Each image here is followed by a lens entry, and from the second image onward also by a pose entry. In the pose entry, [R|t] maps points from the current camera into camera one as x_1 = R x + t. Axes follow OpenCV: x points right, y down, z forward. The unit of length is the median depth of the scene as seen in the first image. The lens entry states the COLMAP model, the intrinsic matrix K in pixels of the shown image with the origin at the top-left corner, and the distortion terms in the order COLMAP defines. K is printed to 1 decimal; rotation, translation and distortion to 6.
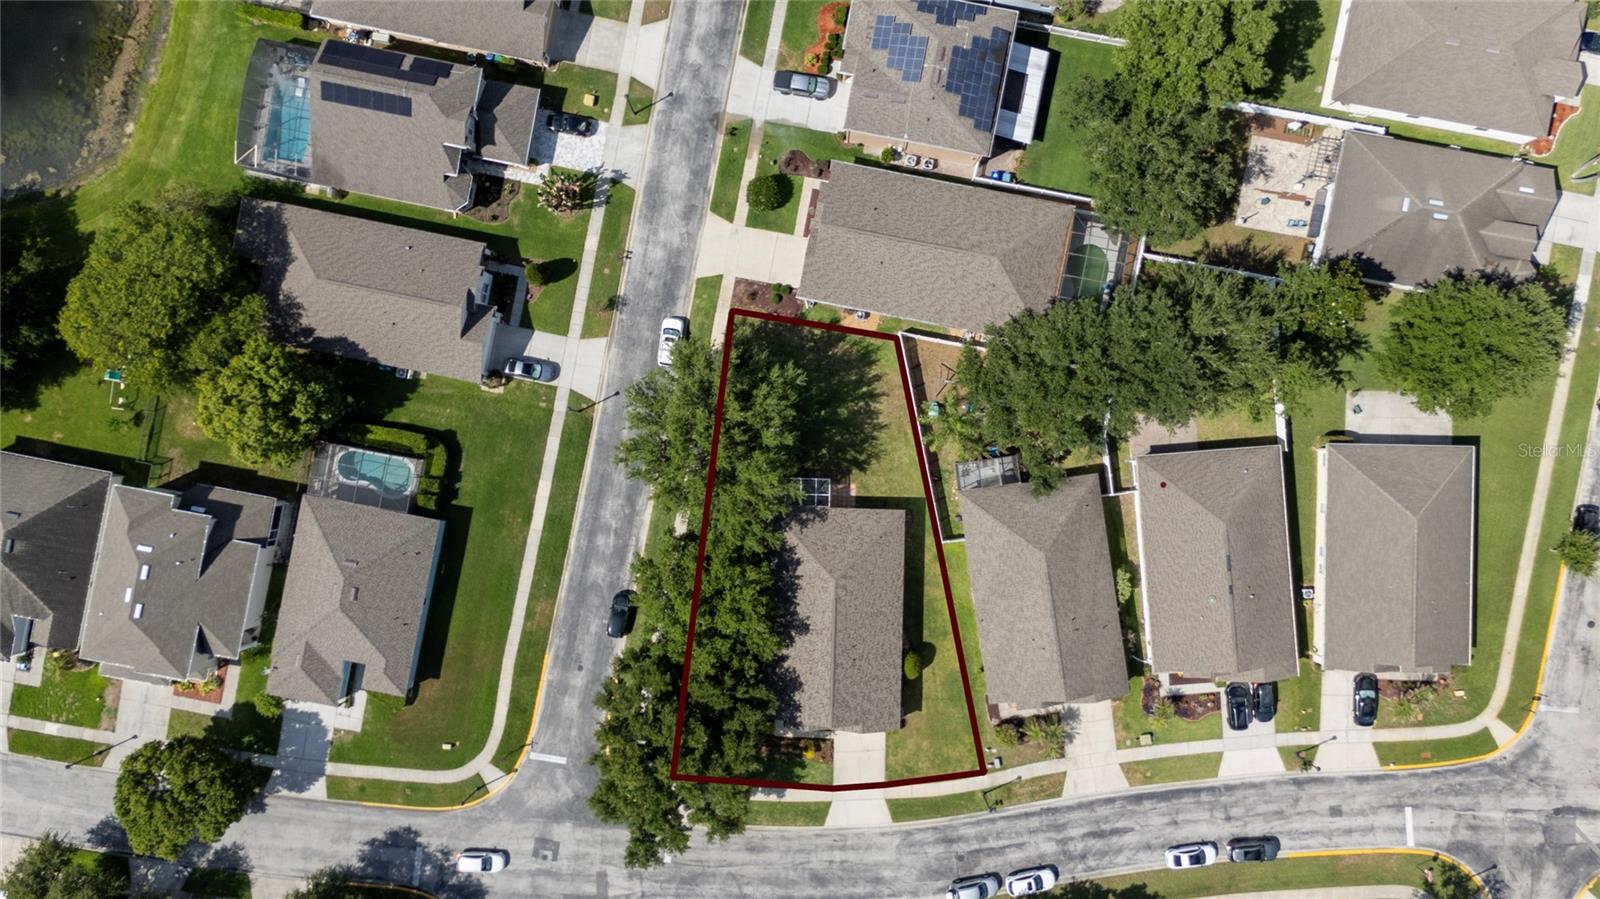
lens RADIAL K [[1162.0, 0, 805.6], [0, 1162.0, 463.4], [0, 0, 1]] dist [0.086811, -0.093057]
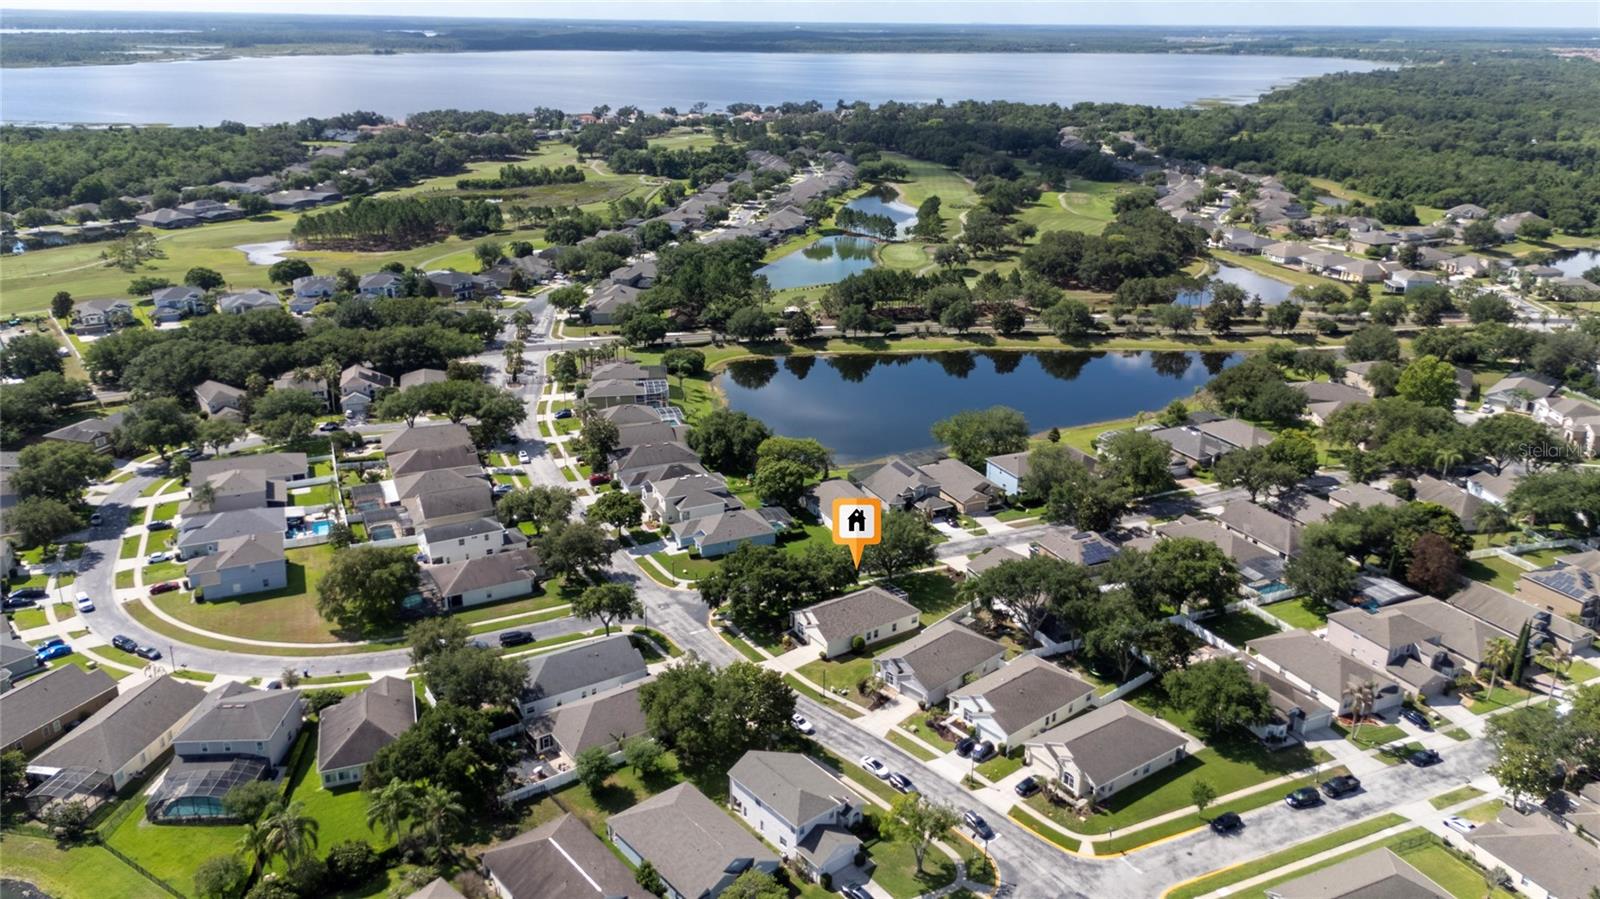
lens RADIAL K [[1139.2, 0, 803.0], [0, 1139.2, 506.8], [0, 0, 1]] dist [0.081828, -0.075118]
pose [[0.586005, 0.331915, -0.739210, 1.254735], [-0.810005, 0.215012, -0.545584, 1.142663], [-0.022149, 0.918478, 0.394851, 0.111186]]
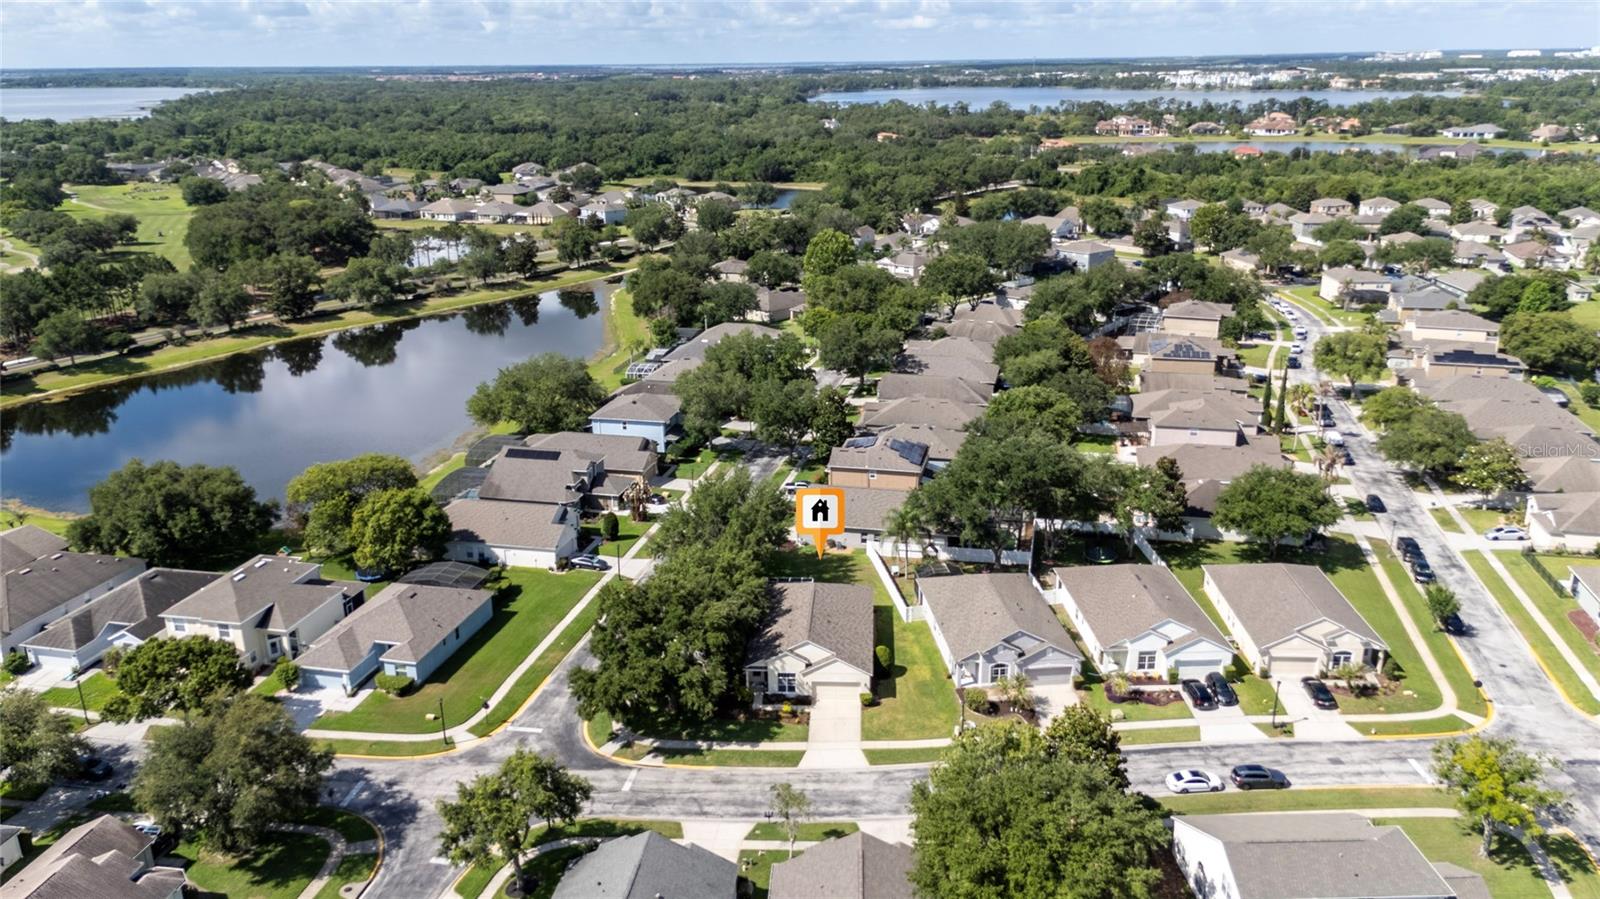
lens RADIAL K [[1171.1, 0, 806.5], [0, 1171.1, 450.8], [0, 0, 1]] dist [0.063296, -0.053237]
pose [[0.999402, 0.009670, -0.033204, 0.052752], [-0.034566, 0.309937, -0.950129, 1.142535], [0.001103, 0.950708, 0.310086, 0.468496]]
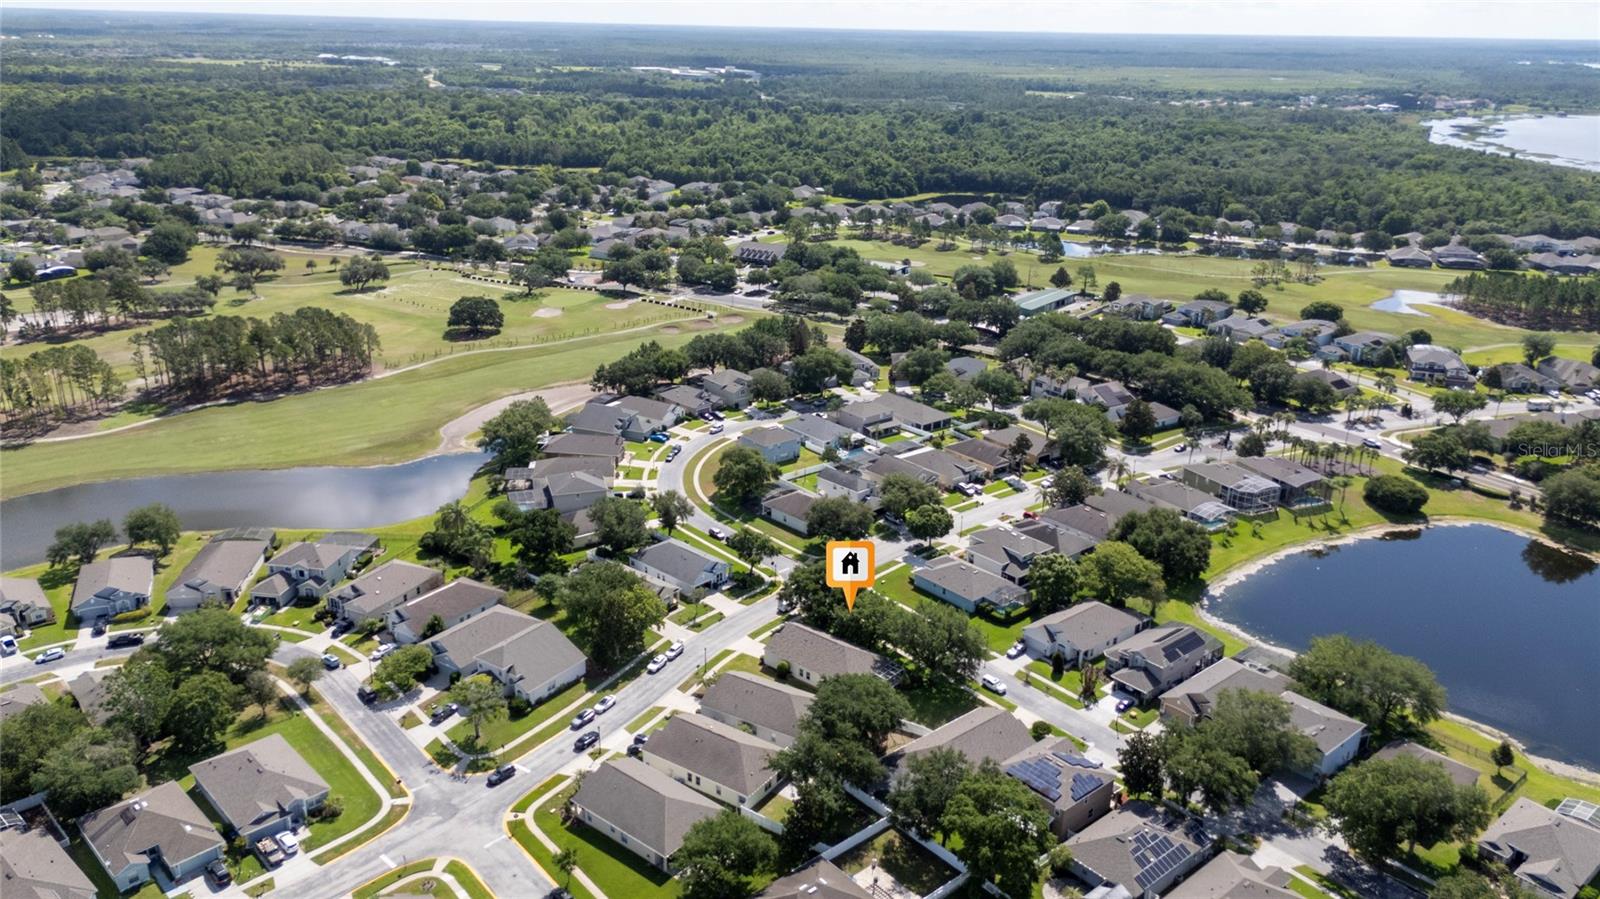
lens RADIAL K [[1162.0, 0, 805.6], [0, 1162.0, 463.4], [0, 0, 1]] dist [0.086811, -0.093057]
pose [[-0.617647, 0.275620, -0.736577, 1.374255], [-0.786220, -0.239299, 0.569731, -0.860028], [-0.019233, 0.931005, 0.364501, -0.017151]]
